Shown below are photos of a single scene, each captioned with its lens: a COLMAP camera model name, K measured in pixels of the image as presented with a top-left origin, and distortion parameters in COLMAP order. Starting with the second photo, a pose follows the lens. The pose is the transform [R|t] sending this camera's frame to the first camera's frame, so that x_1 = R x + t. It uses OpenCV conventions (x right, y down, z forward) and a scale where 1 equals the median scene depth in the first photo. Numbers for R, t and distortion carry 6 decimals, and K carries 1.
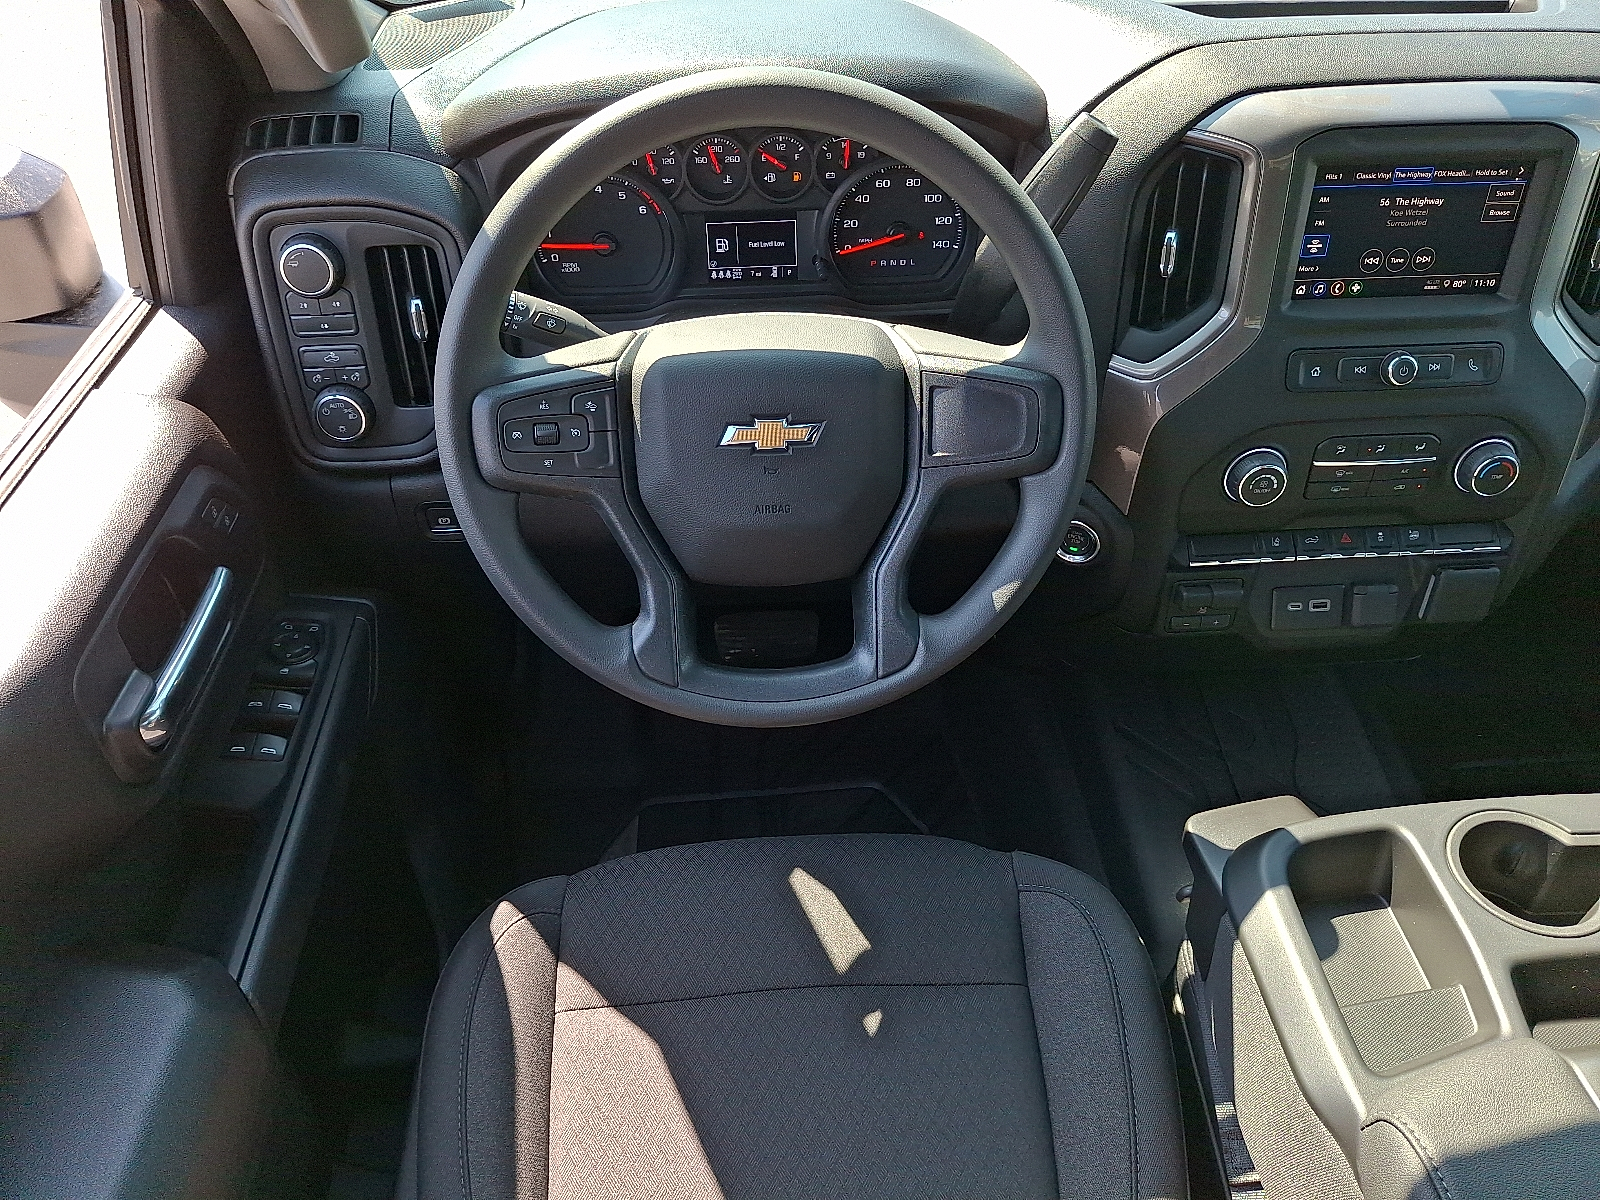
lens RADIAL K [[1290.2, 0, 800.0], [0, 1290.2, 600.0], [0, 0, 1]] dist [0.118315, -0.219344]
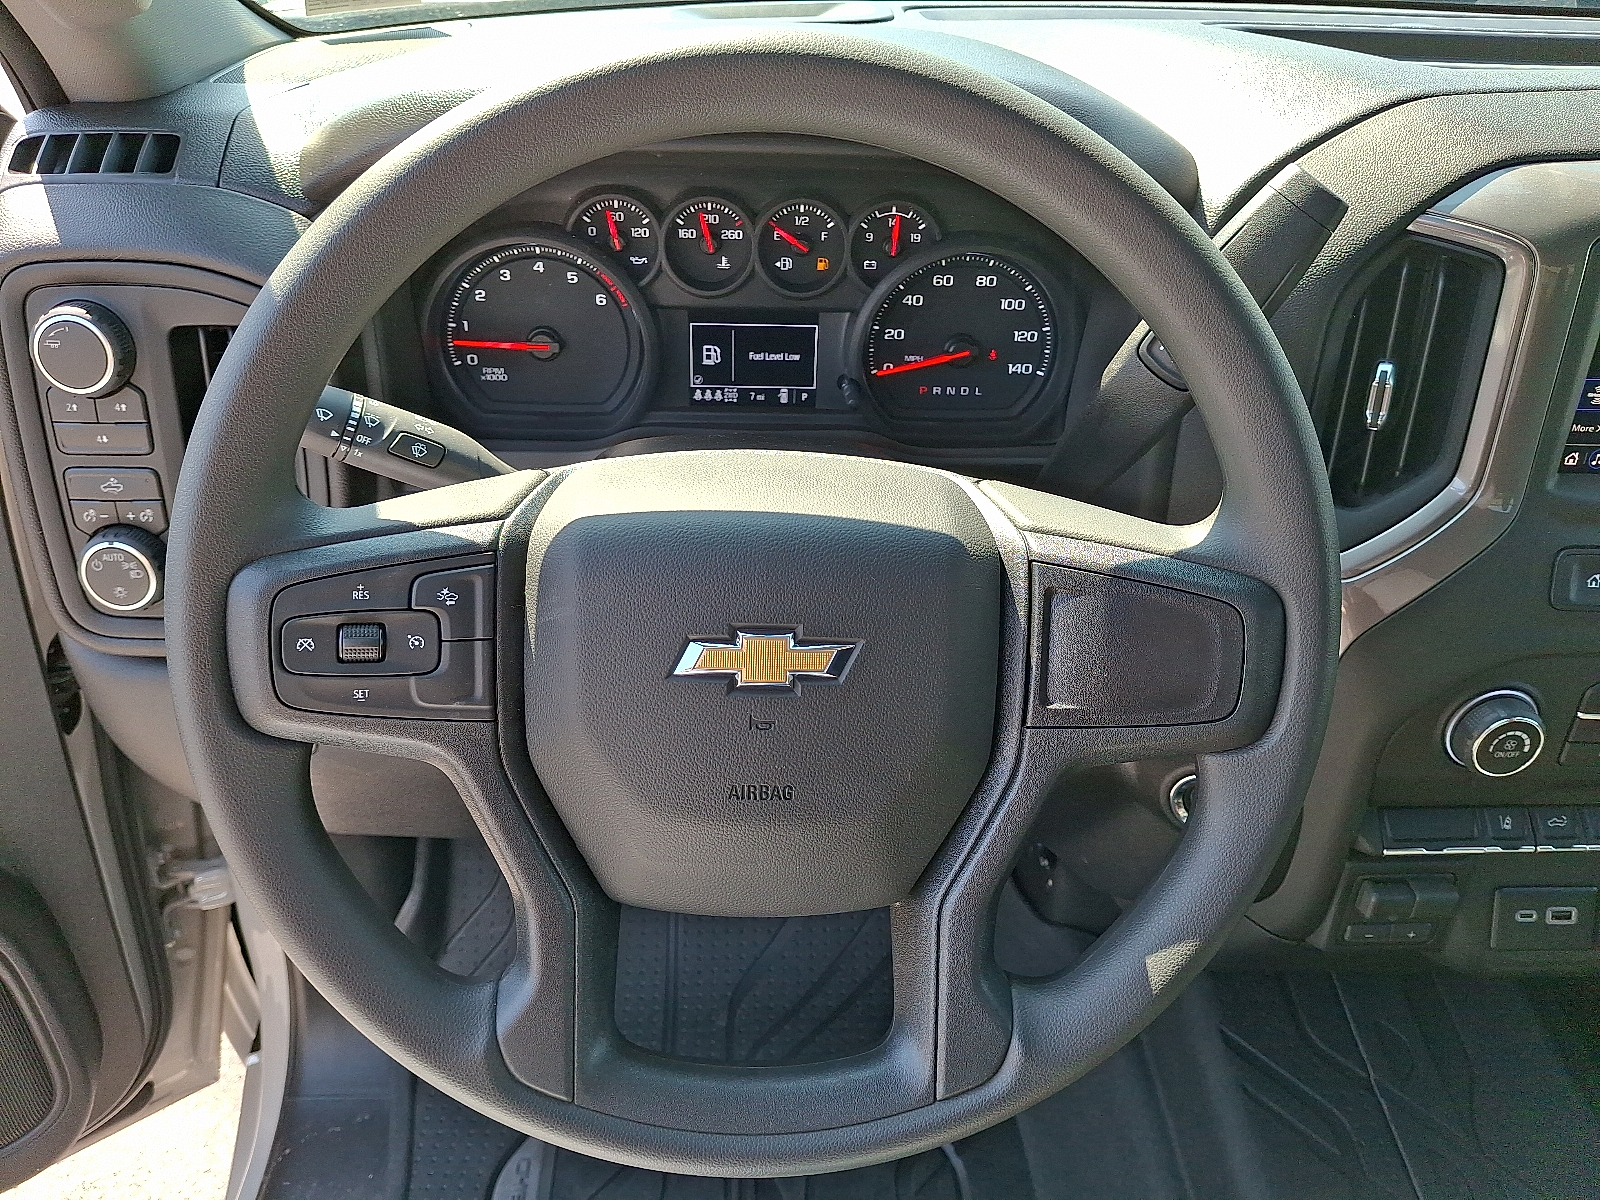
lens RADIAL K [[1290.2, 0, 800.0], [0, 1290.2, 600.0], [0, 0, 1]] dist [0.118315, -0.219344]
pose [[0.998786, 0.049186, 0.002694, -0.007973], [-0.048630, 0.993257, -0.105243, -0.076094], [-0.007853, 0.104985, 0.994443, 0.347585]]
